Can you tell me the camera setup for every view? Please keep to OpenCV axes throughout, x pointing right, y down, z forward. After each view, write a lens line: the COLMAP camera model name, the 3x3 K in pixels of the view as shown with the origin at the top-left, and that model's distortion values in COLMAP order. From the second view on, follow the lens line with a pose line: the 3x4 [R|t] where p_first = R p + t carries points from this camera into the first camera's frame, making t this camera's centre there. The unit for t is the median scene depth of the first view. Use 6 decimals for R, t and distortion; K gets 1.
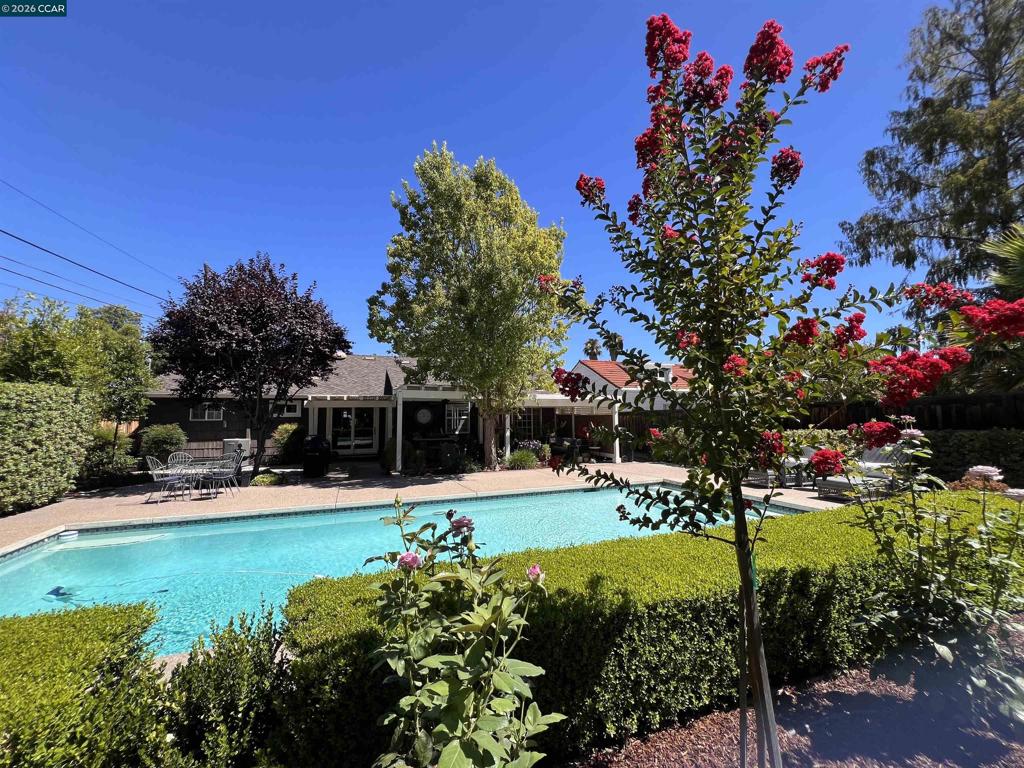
lens RADIAL K [[408.1, 0, 510.6], [0, 408.1, 379.2], [0, 0, 1]] dist [-0.002738, 0.000097]
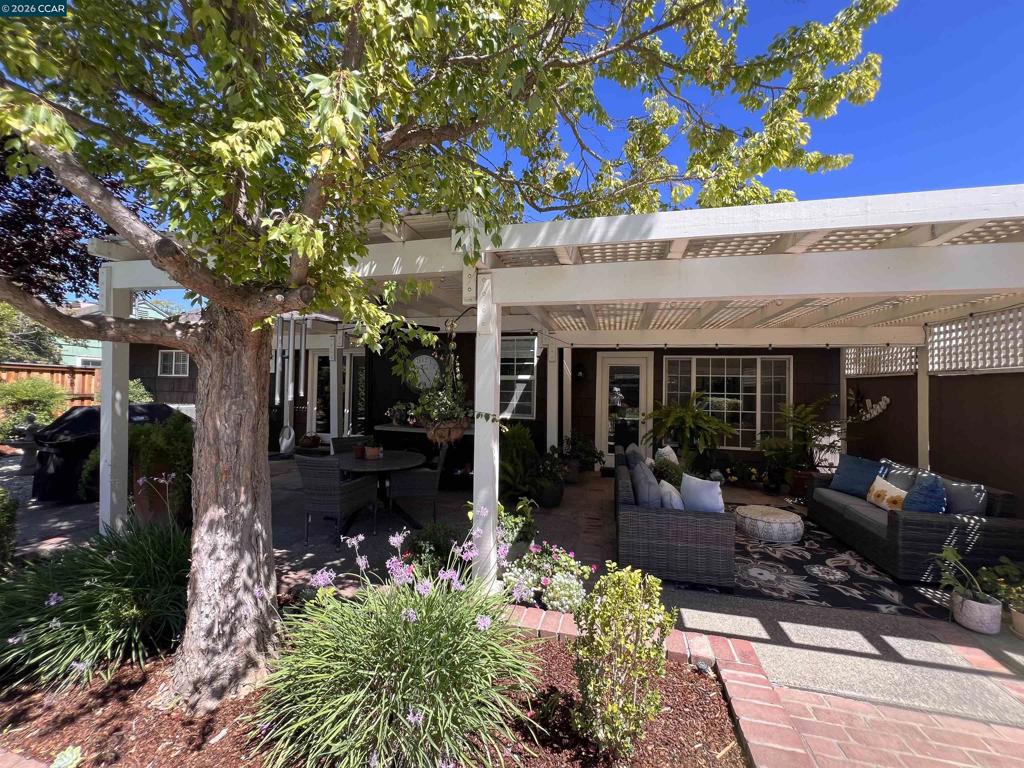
lens RADIAL K [[408.4, 0, 512.4], [0, 408.4, 382.0], [0, 0, 1]] dist [-0.001816, 0.000087]
pose [[0.815129, 0.013454, -0.579124, 0.159261], [0.026318, 0.997838, 0.060225, 0.123001], [0.578682, -0.064333, 0.813012, 1.125474]]
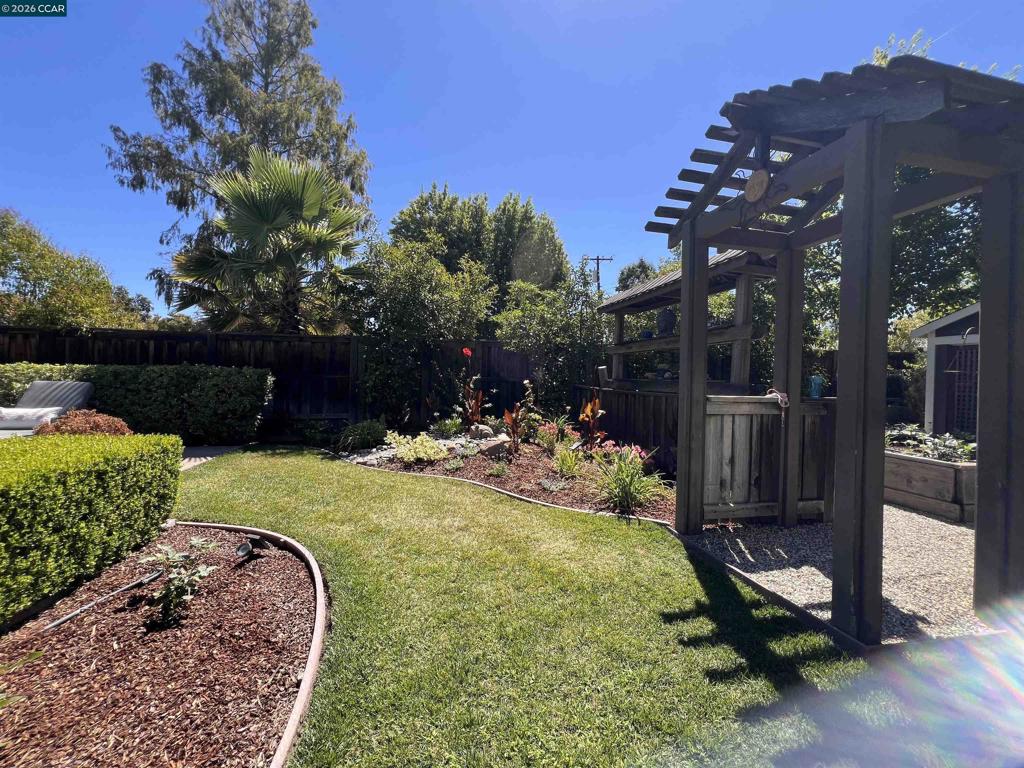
lens RADIAL K [[408.4, 0, 512.9], [0, 408.4, 381.1], [0, 0, 1]] dist [-0.001816, 0.000087]
pose [[0.139653, 0.004074, 0.990192, 0.221444], [-0.117286, 0.993020, 0.012456, 0.037865], [-0.983230, -0.117876, 0.139157, 0.071268]]
